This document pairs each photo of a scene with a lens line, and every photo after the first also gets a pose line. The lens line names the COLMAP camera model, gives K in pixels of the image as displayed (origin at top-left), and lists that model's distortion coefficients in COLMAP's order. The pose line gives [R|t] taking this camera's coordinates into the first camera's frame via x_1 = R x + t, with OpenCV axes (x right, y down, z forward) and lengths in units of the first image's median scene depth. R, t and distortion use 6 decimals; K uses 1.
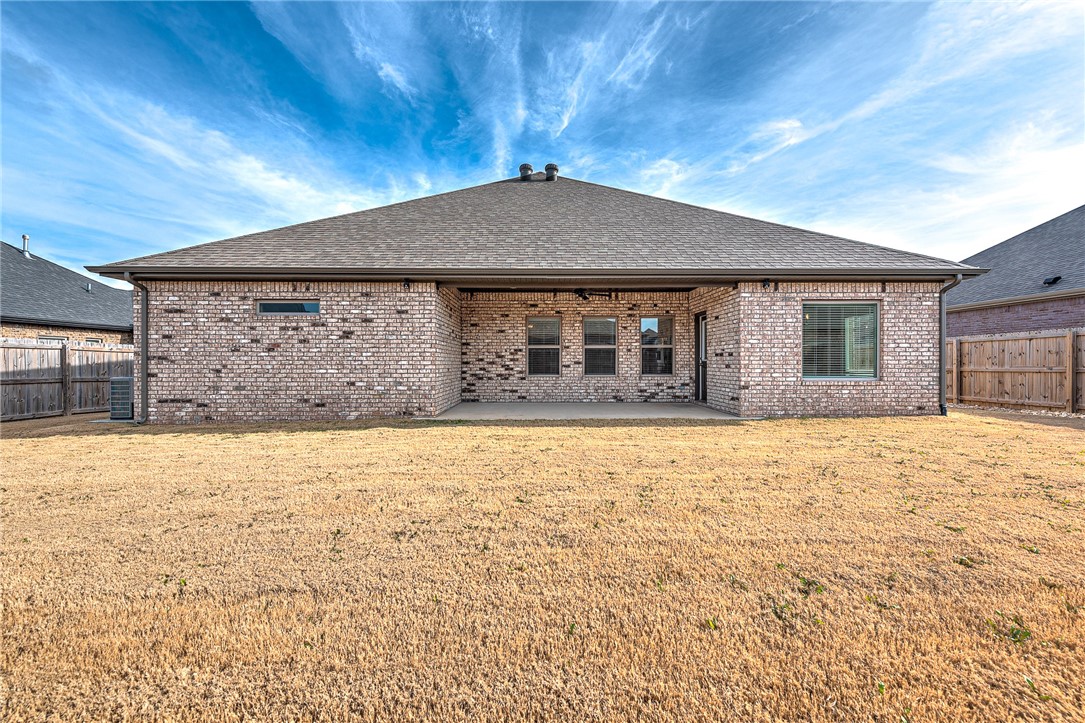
lens RADIAL K [[430.5, 0, 539.2], [0, 430.5, 361.3], [0, 0, 1]] dist [0.010750, -0.003390]
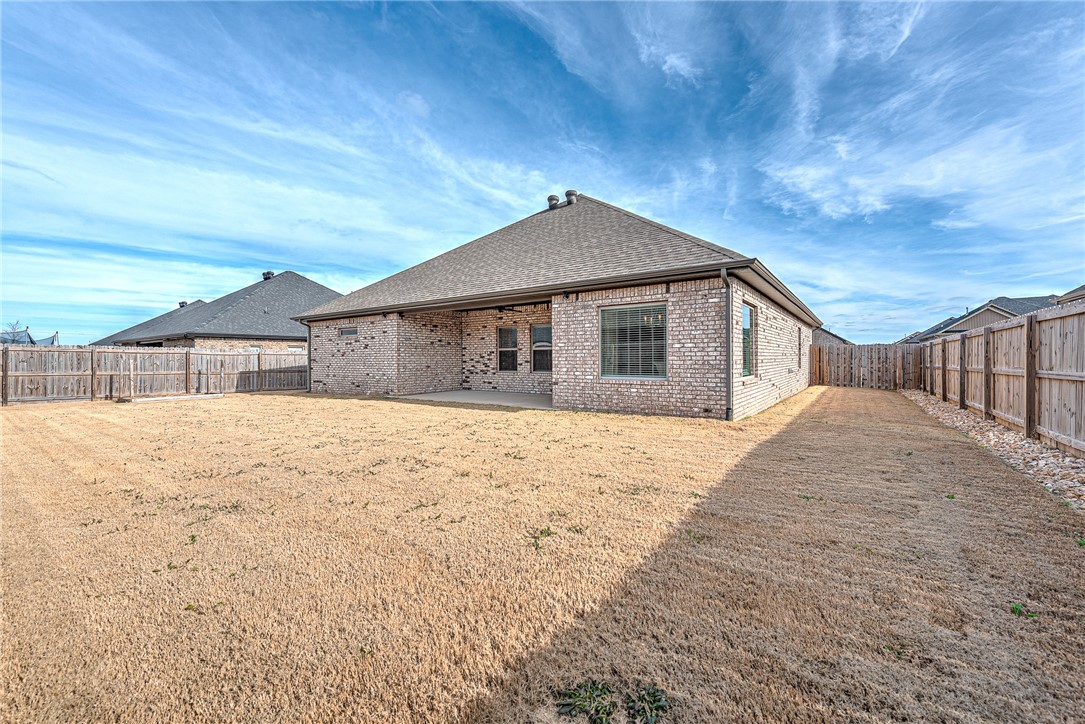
lens RADIAL K [[430.5, 0, 524.4], [0, 430.5, 364.4], [0, 0, 1]] dist [0.010750, -0.003390]
pose [[0.793202, 0.003982, -0.608945, 1.134528], [0.007222, 0.999847, 0.015946, -0.011818], [0.608915, -0.017046, 0.793052, -0.000519]]
